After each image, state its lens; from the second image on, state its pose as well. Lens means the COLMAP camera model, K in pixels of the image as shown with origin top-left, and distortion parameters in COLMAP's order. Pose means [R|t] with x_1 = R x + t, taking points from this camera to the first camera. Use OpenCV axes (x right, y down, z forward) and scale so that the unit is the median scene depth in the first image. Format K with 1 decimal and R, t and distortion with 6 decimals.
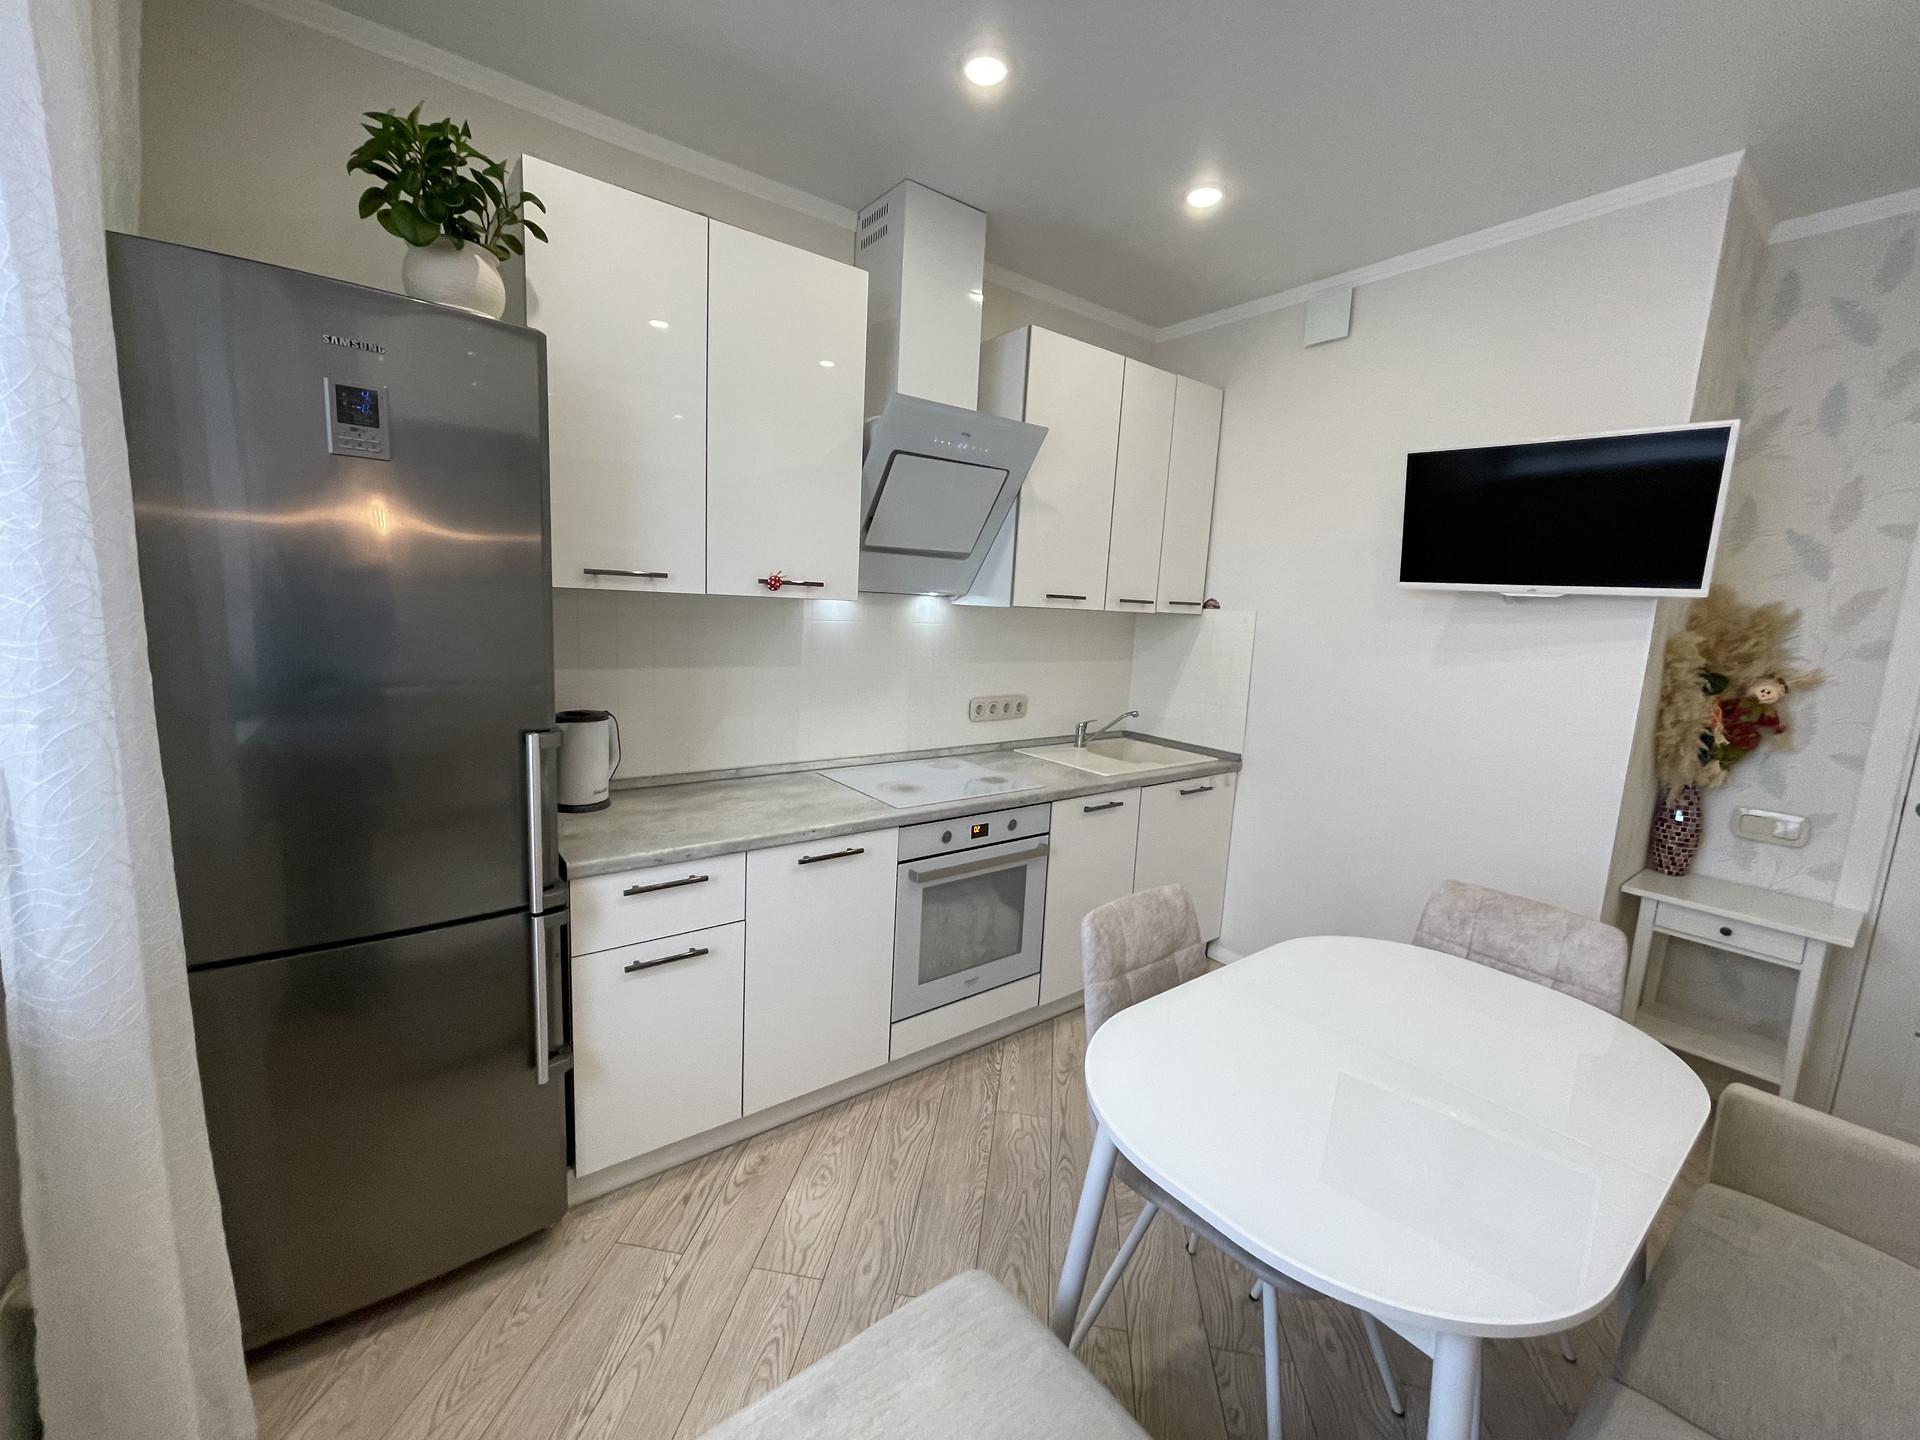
lens RADIAL K [[773.9, 0, 927.4], [0, 773.9, 718.4], [0, 0, 1]] dist [-0.003991, 0.001866]
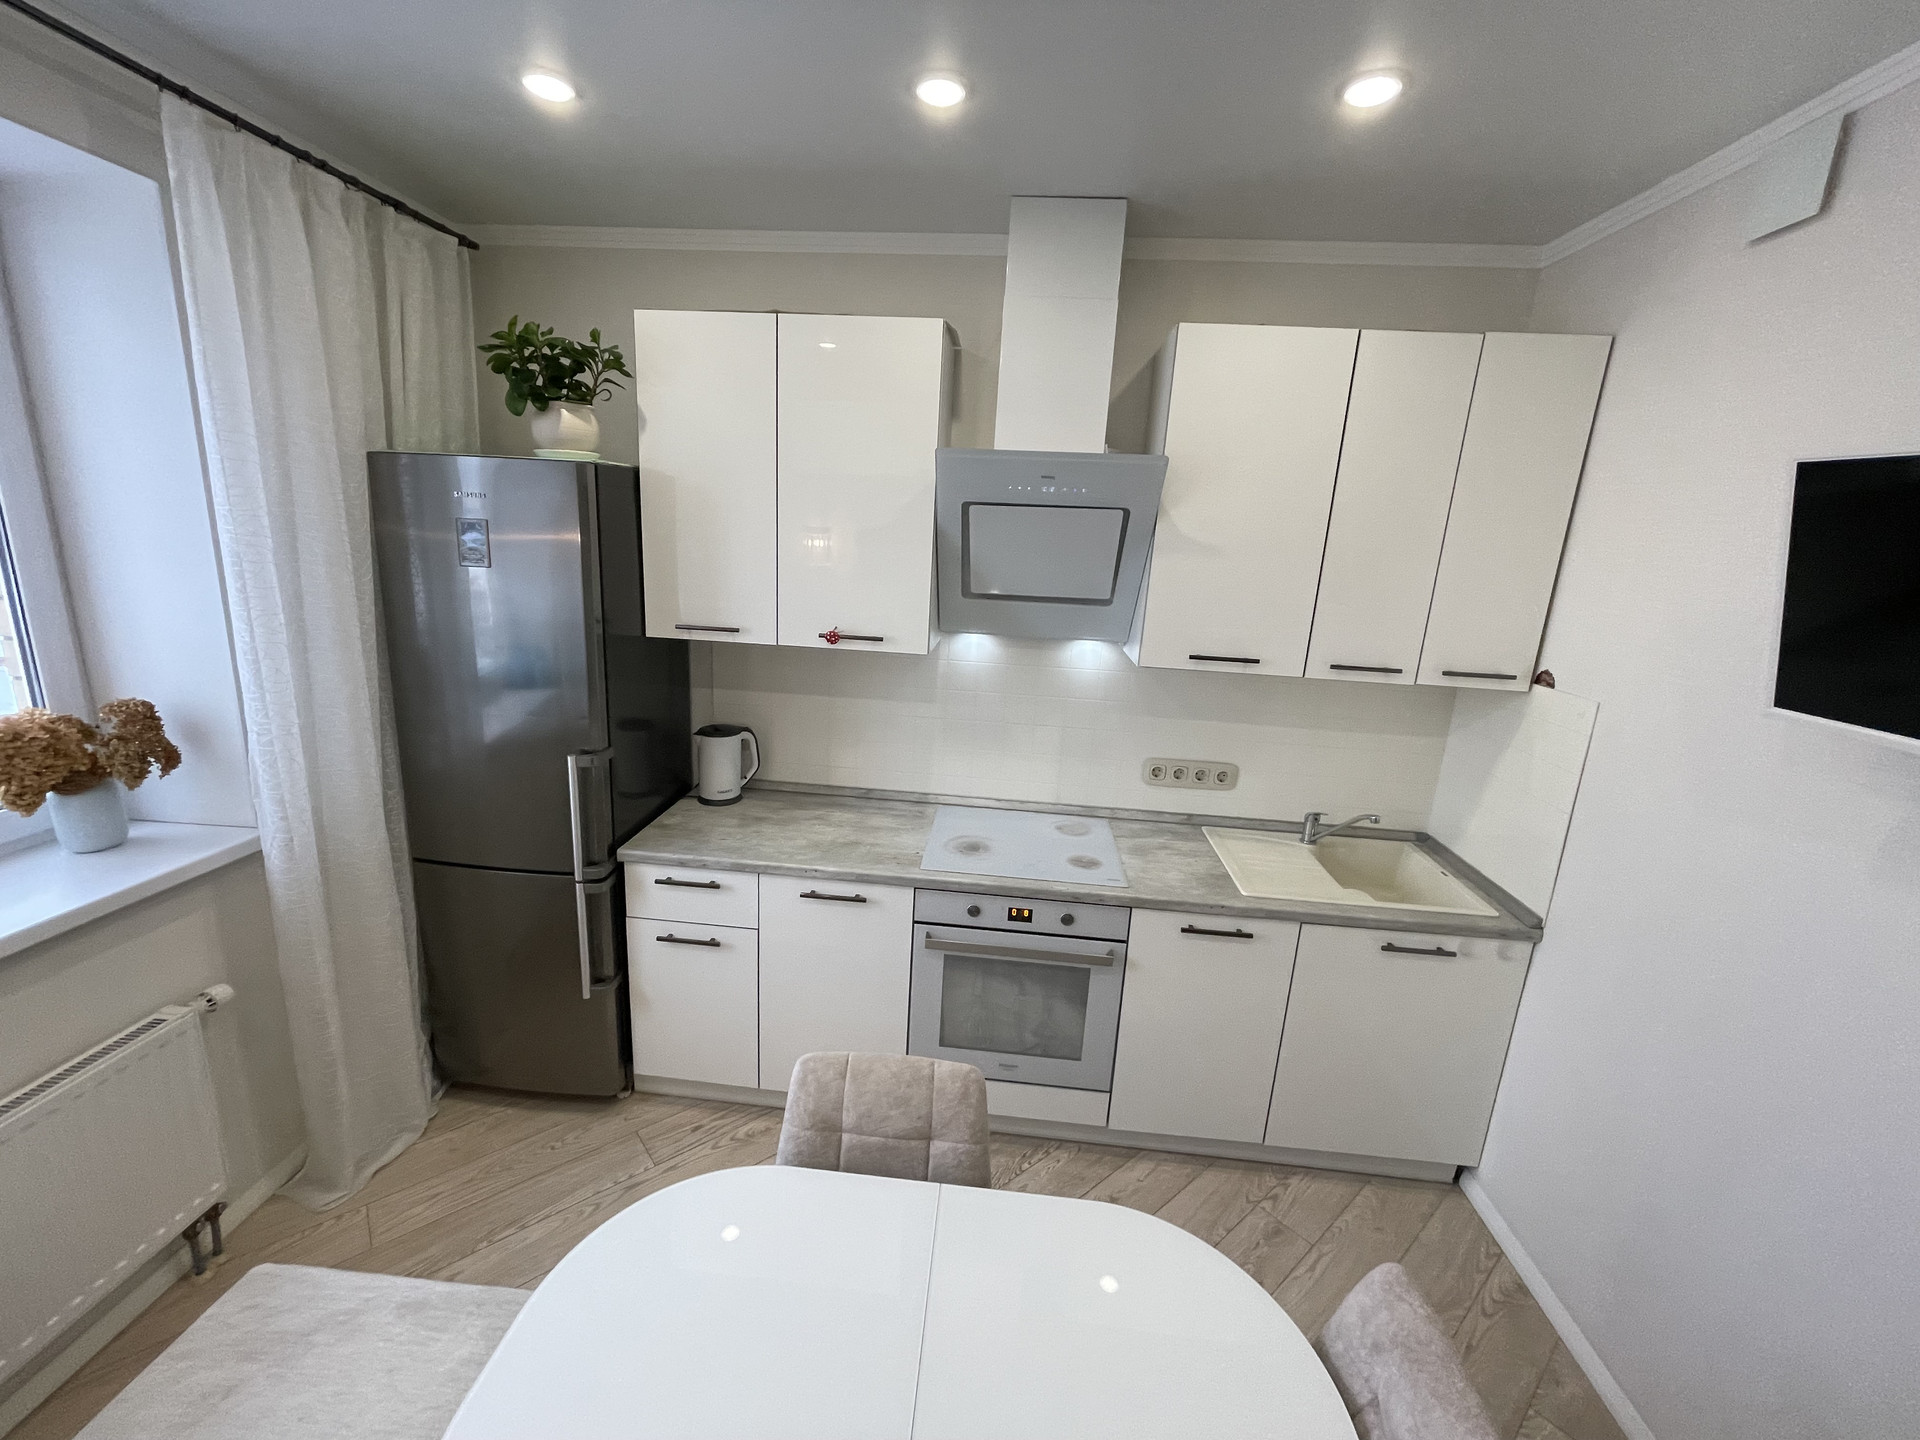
lens RADIAL K [[773.9, 0, 951.4], [0, 773.9, 713.0], [0, 0, 1]] dist [-0.003991, 0.001866]
pose [[0.744688, 0.149503, -0.650452, 0.562144], [-0.112449, 0.988761, 0.098521, -0.170288], [0.657871, -0.000225, 0.753130, 0.257102]]
